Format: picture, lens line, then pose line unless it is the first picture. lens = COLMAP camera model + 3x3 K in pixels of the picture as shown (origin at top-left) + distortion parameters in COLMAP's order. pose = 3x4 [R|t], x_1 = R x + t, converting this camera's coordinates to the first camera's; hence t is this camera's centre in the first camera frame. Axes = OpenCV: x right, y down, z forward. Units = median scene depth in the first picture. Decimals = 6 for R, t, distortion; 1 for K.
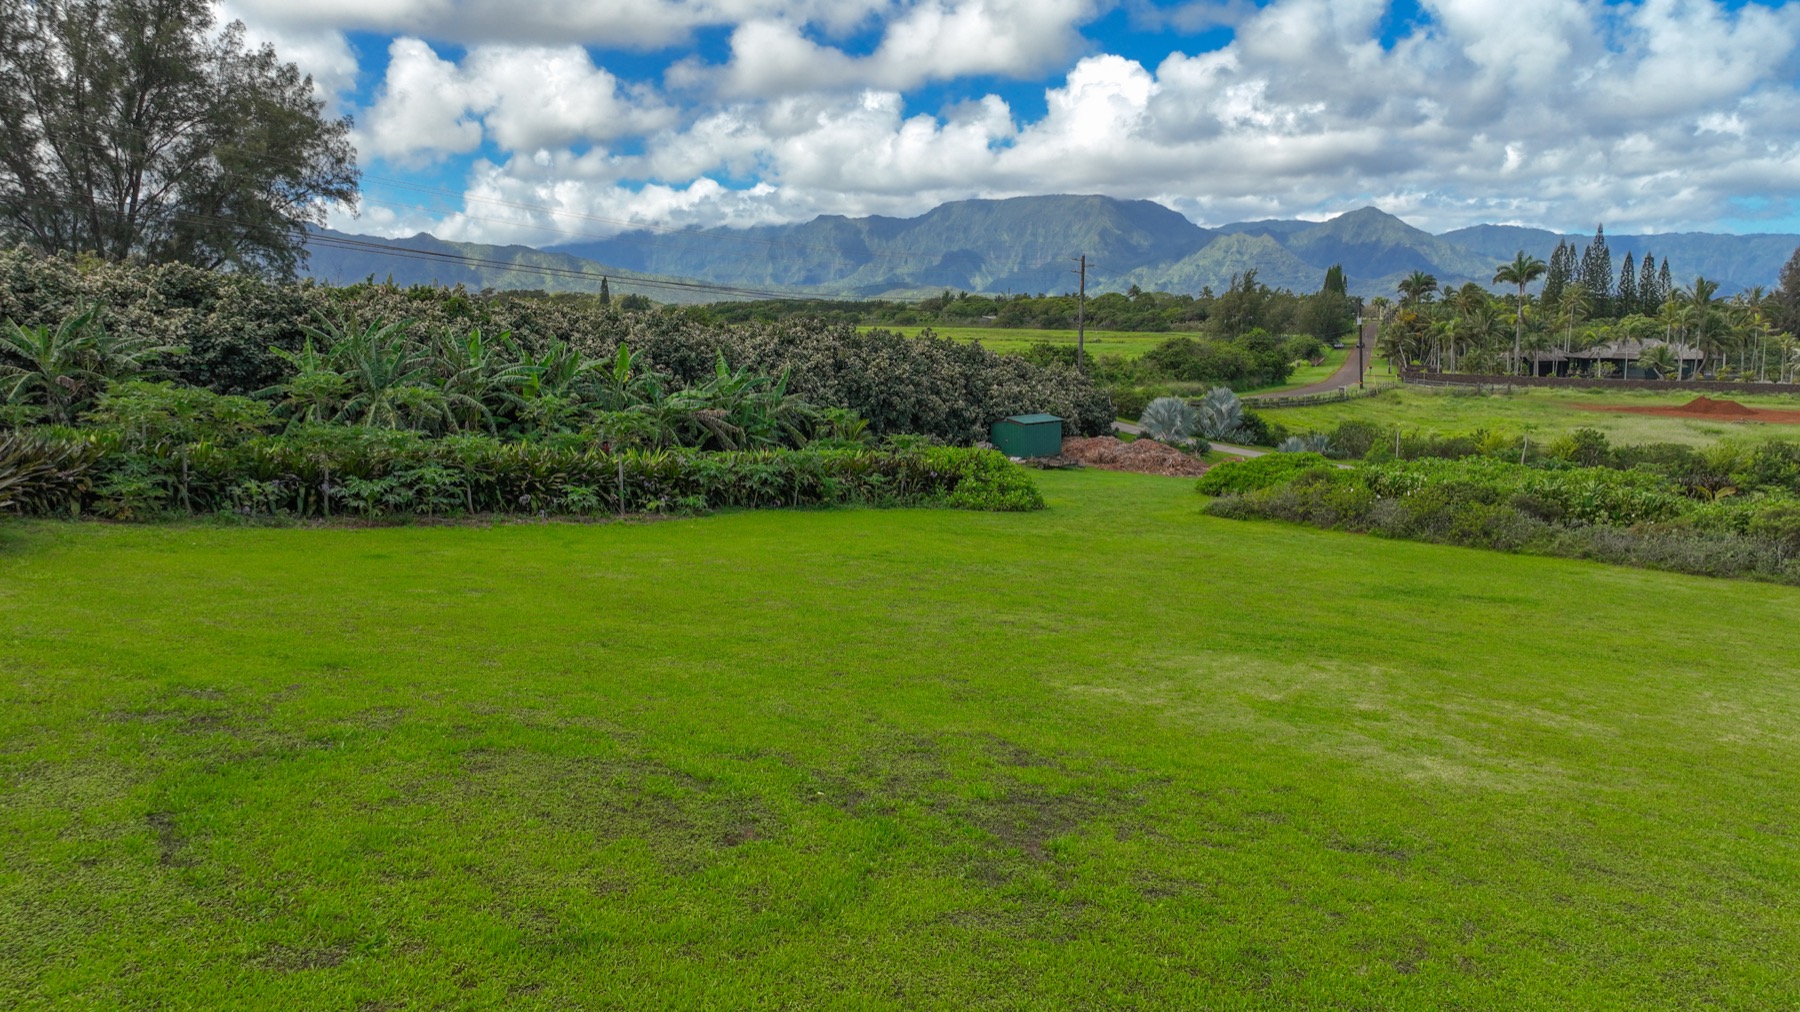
lens RADIAL K [[1288.4, 0, 906.8], [0, 1288.4, 503.2], [0, 0, 1]] dist [-0.002591, 0.008643]
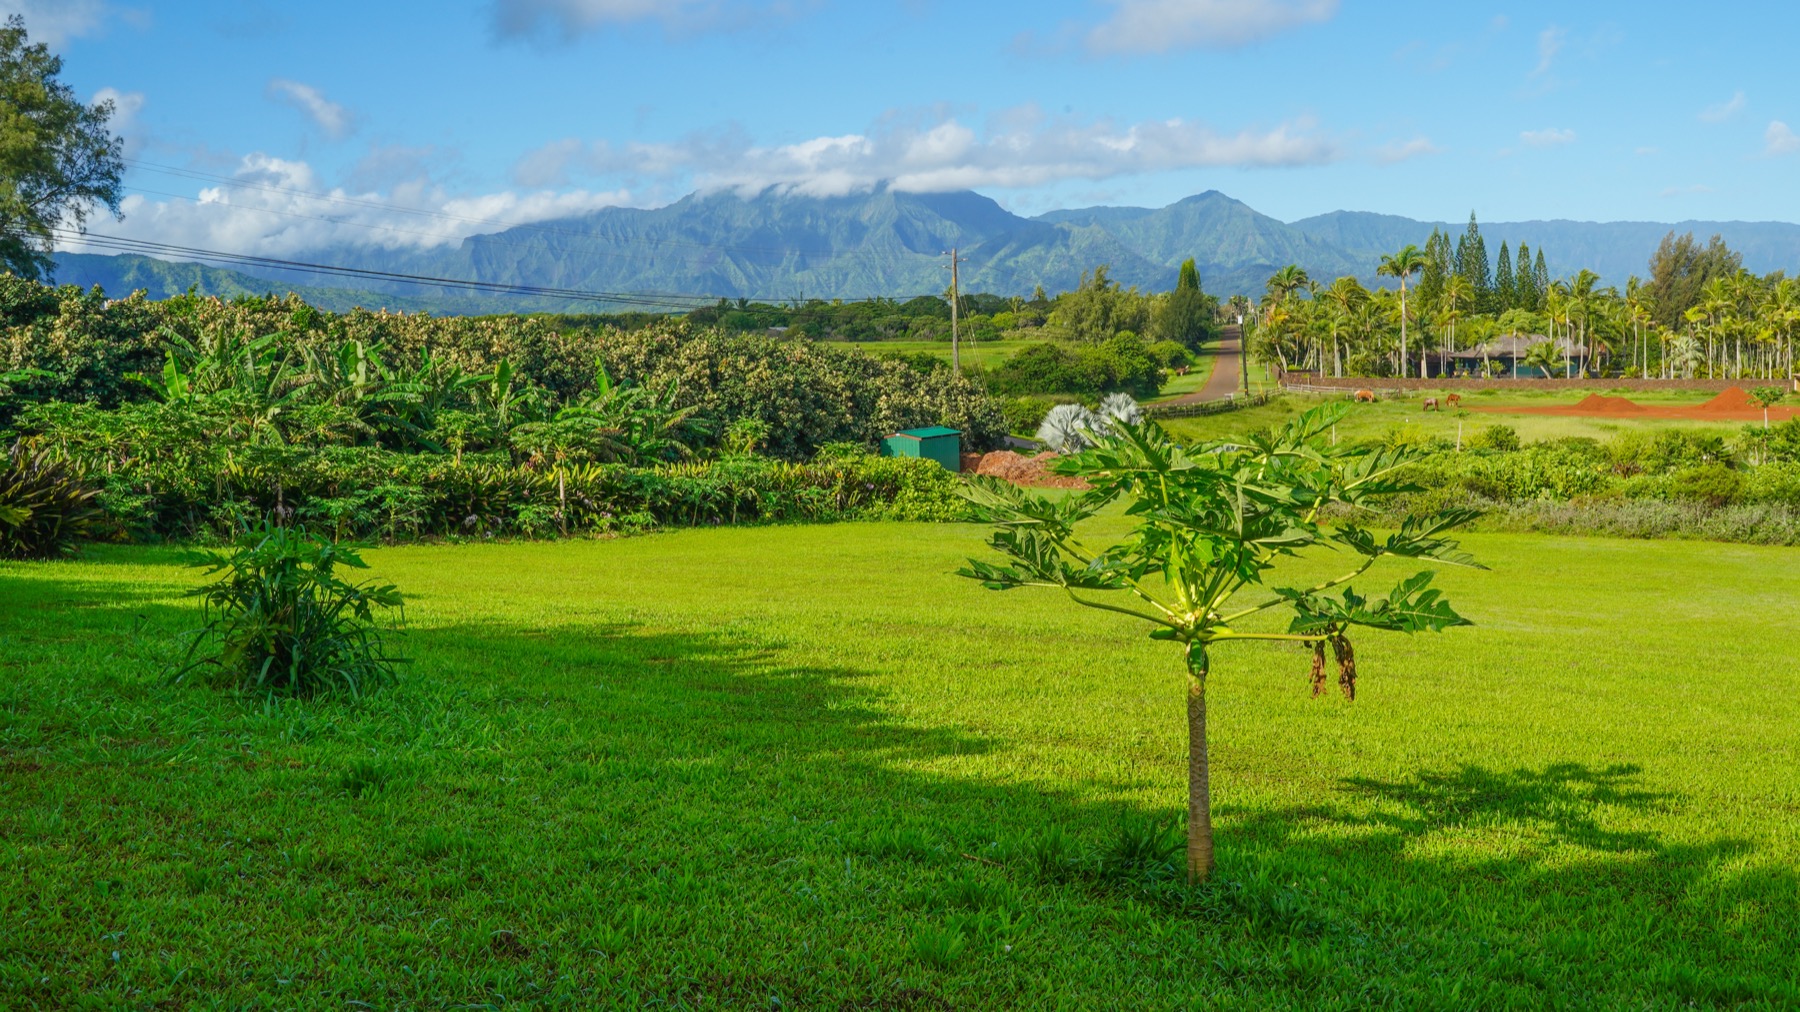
lens RADIAL K [[1749.2, 0, 900.0], [0, 1749.2, 506.0], [0, 0, 1]] dist [-0.084855, 0.013843]
pose [[0.981831, -0.041013, 0.185273, -0.110542], [0.049758, 0.997844, -0.042803, 0.026859], [-0.183118, 0.051244, 0.981754, -0.130705]]
